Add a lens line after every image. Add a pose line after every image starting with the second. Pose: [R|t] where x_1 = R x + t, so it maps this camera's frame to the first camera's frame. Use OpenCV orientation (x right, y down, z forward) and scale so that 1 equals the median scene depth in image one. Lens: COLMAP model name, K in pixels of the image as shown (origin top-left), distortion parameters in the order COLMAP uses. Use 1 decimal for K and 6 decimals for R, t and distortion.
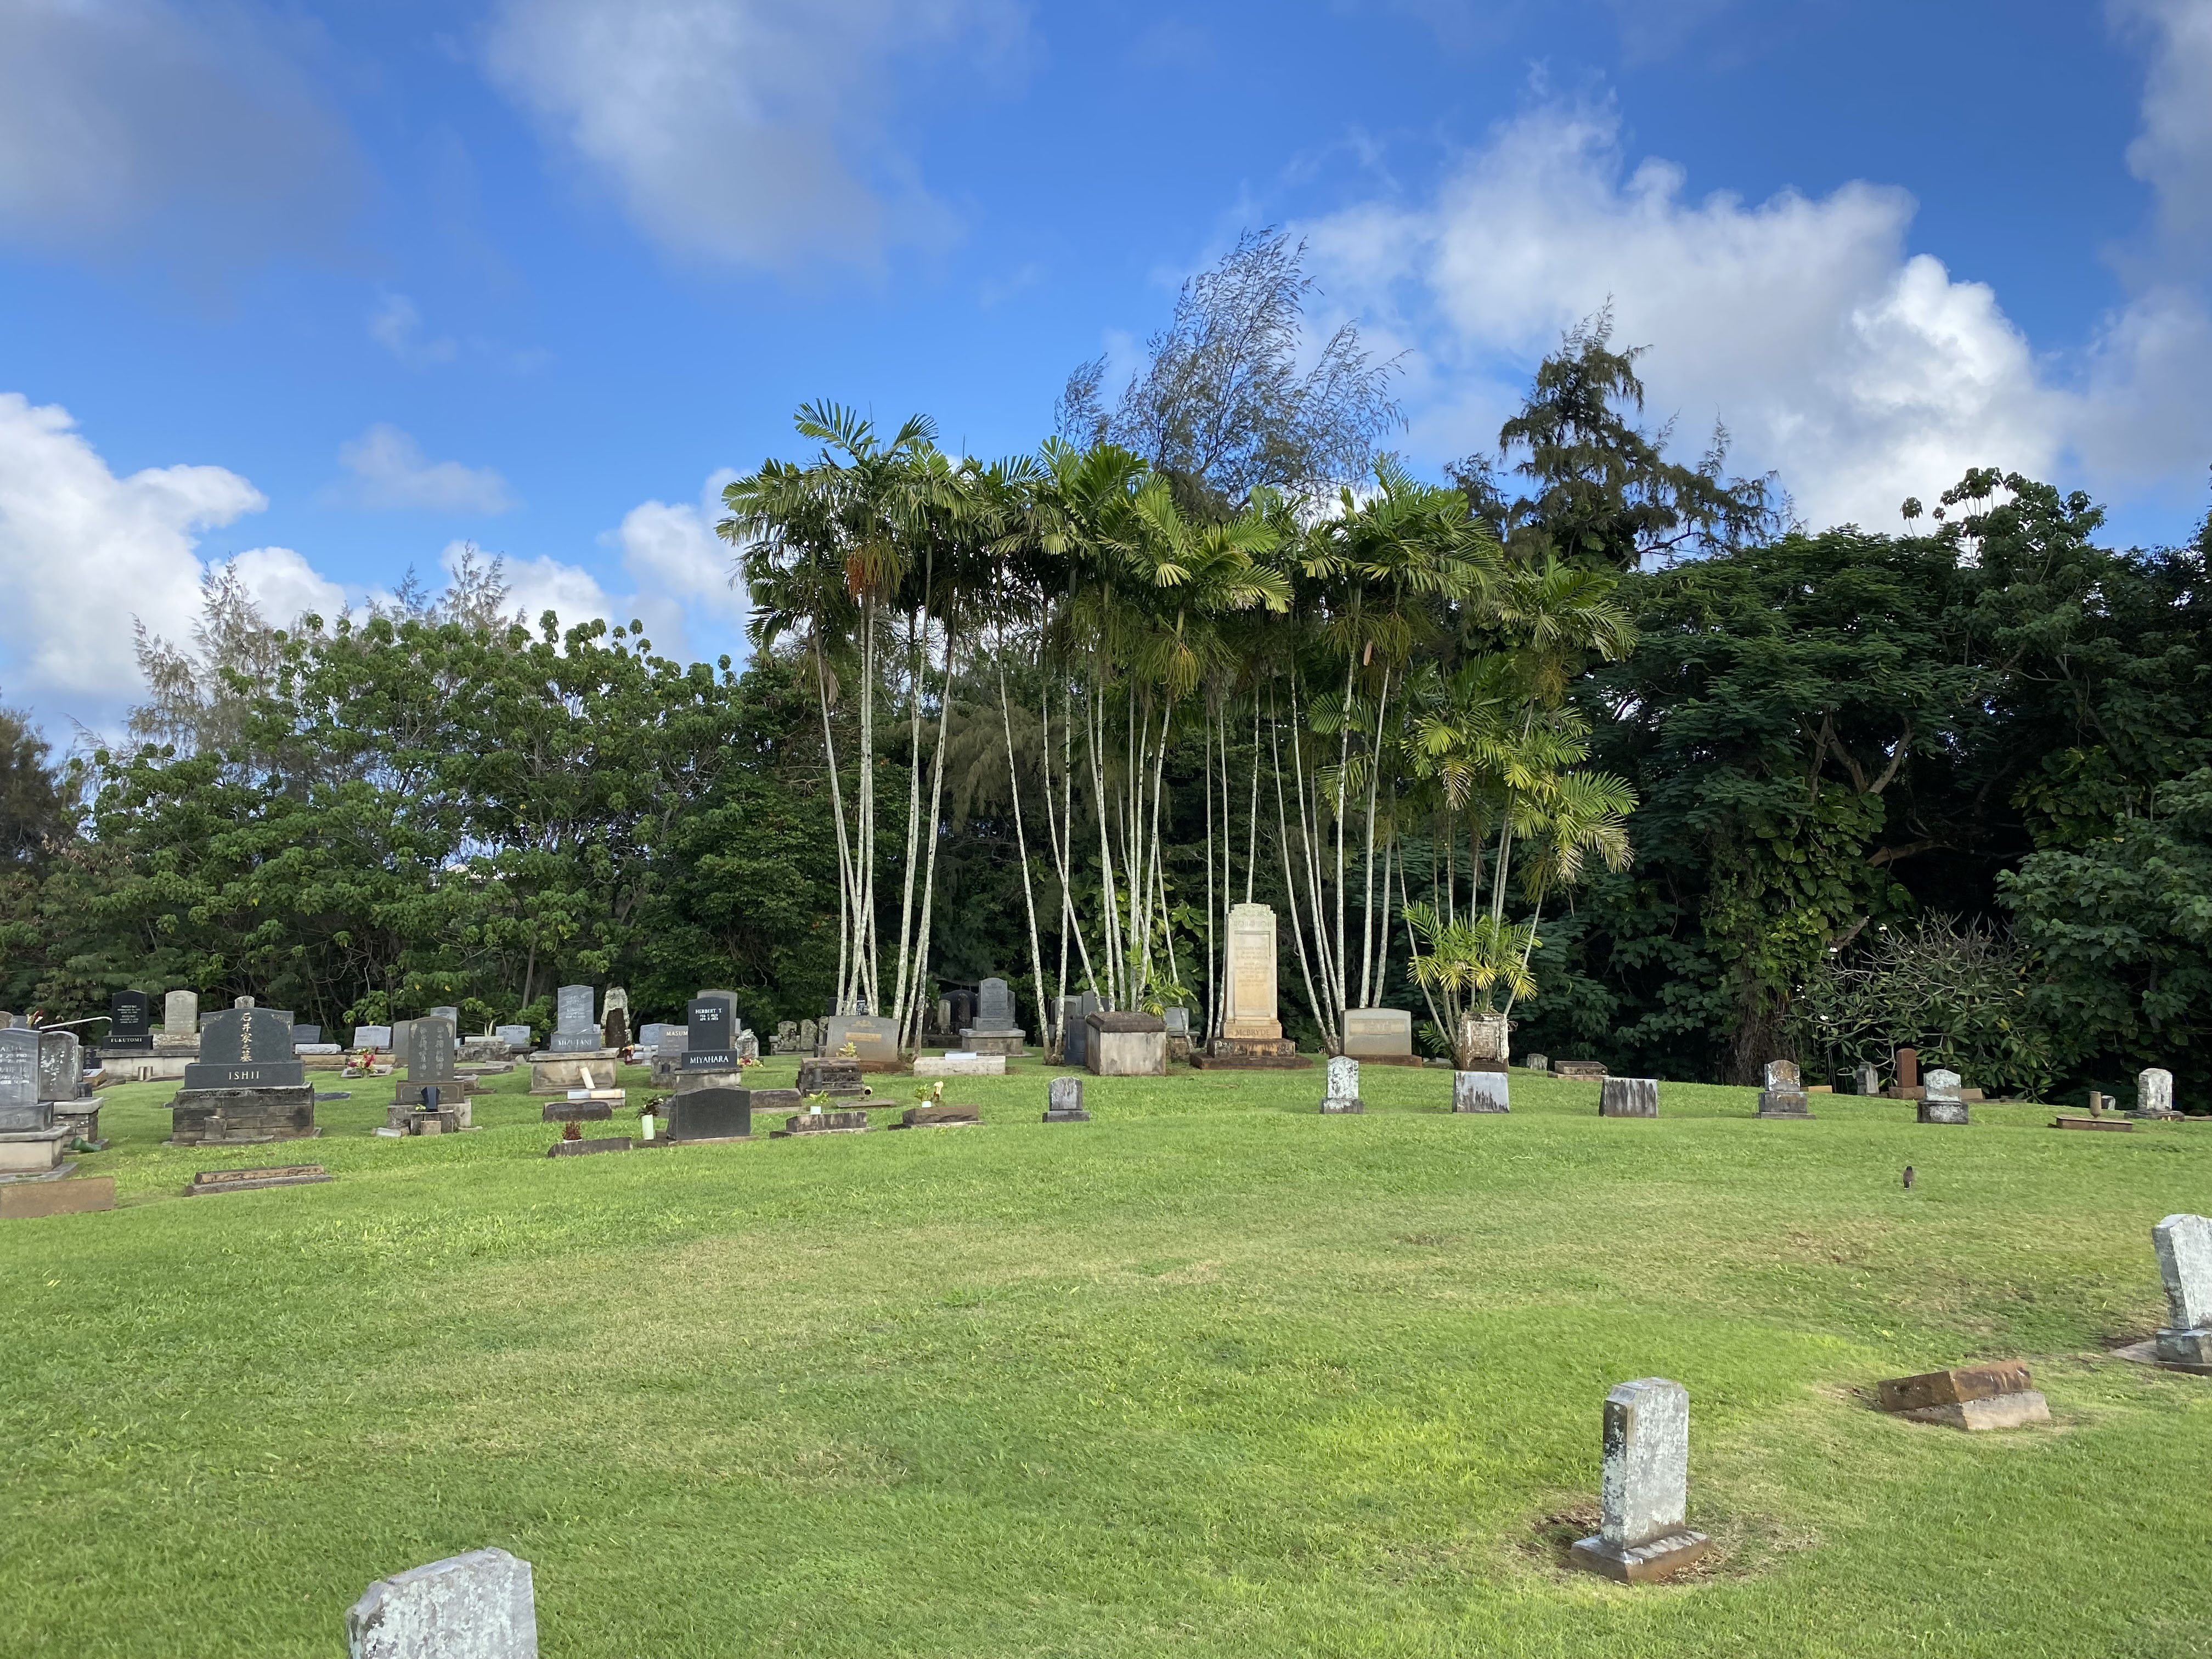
lens RADIAL K [[1599.3, 0, 1106.0], [0, 1599.3, 829.5], [0, 0, 1]] dist [-0.005773, -0.001665]
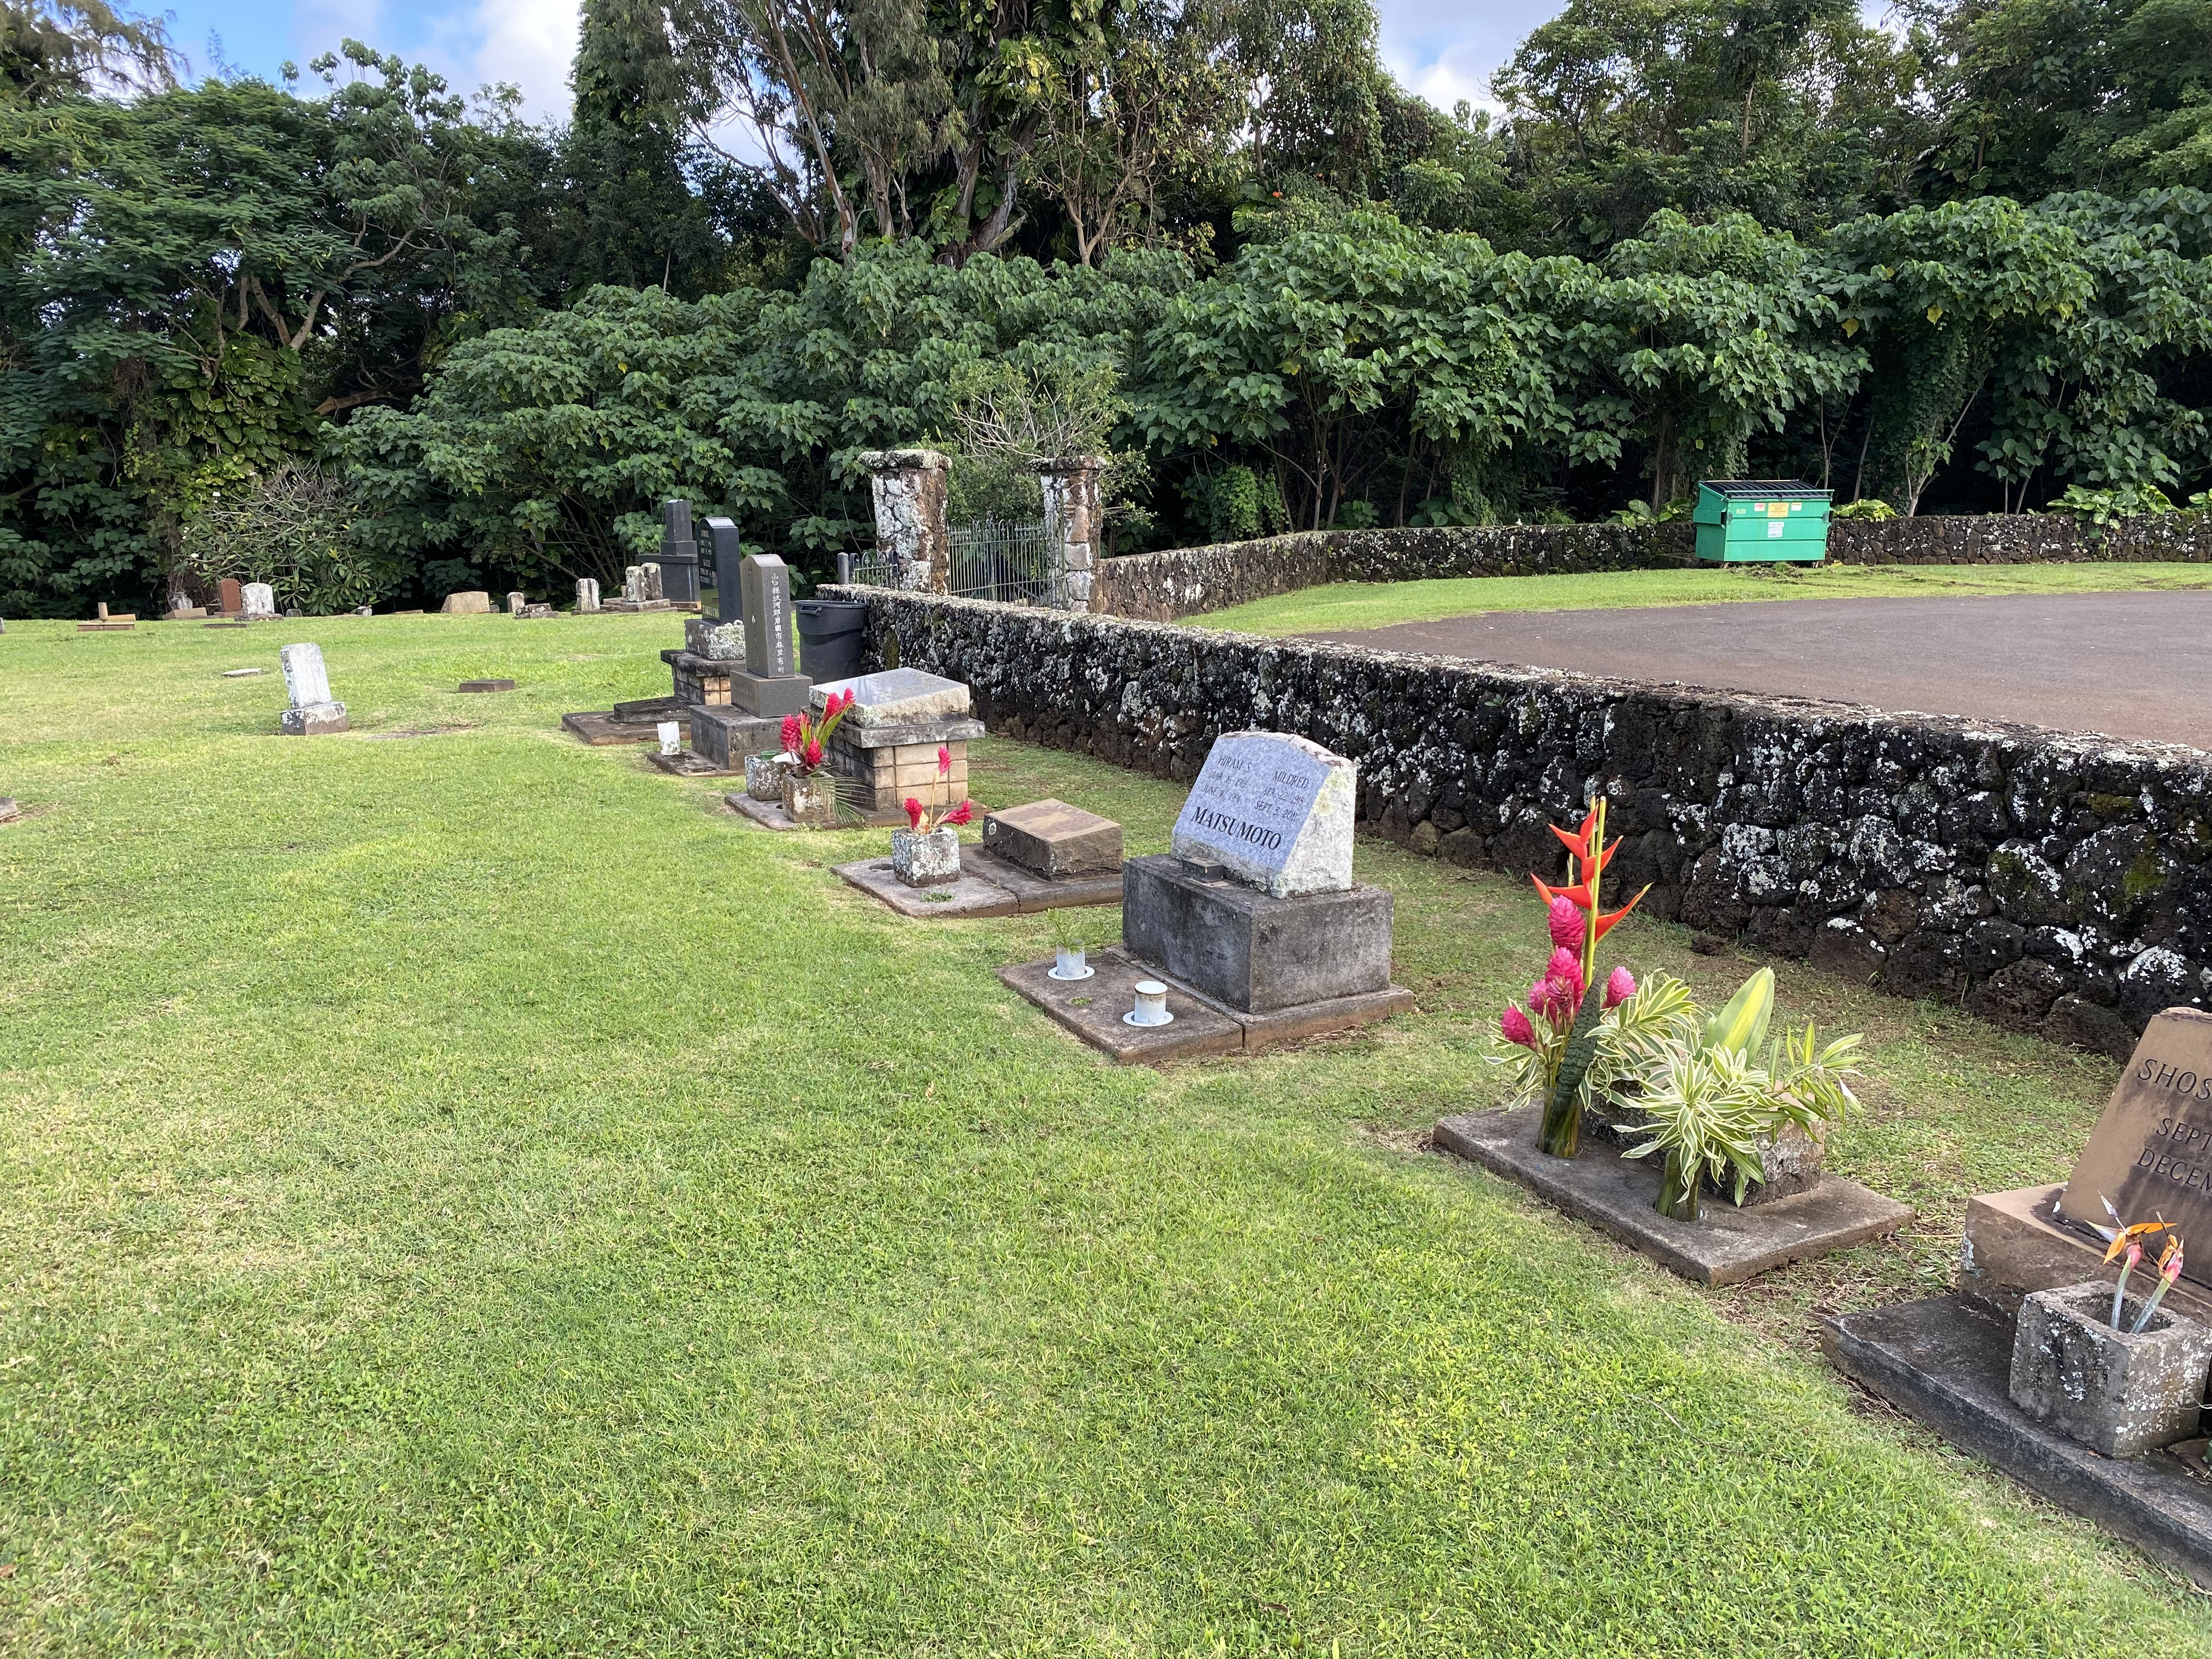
lens RADIAL K [[1599.3, 0, 1106.0], [0, 1599.3, 829.5], [0, 0, 1]] dist [-0.005773, -0.001665]
pose [[0.768729, -0.155036, 0.620499, 0.181430], [-0.025470, 0.961985, 0.271913, -0.016697], [-0.639067, -0.224831, 0.735557, -0.248919]]
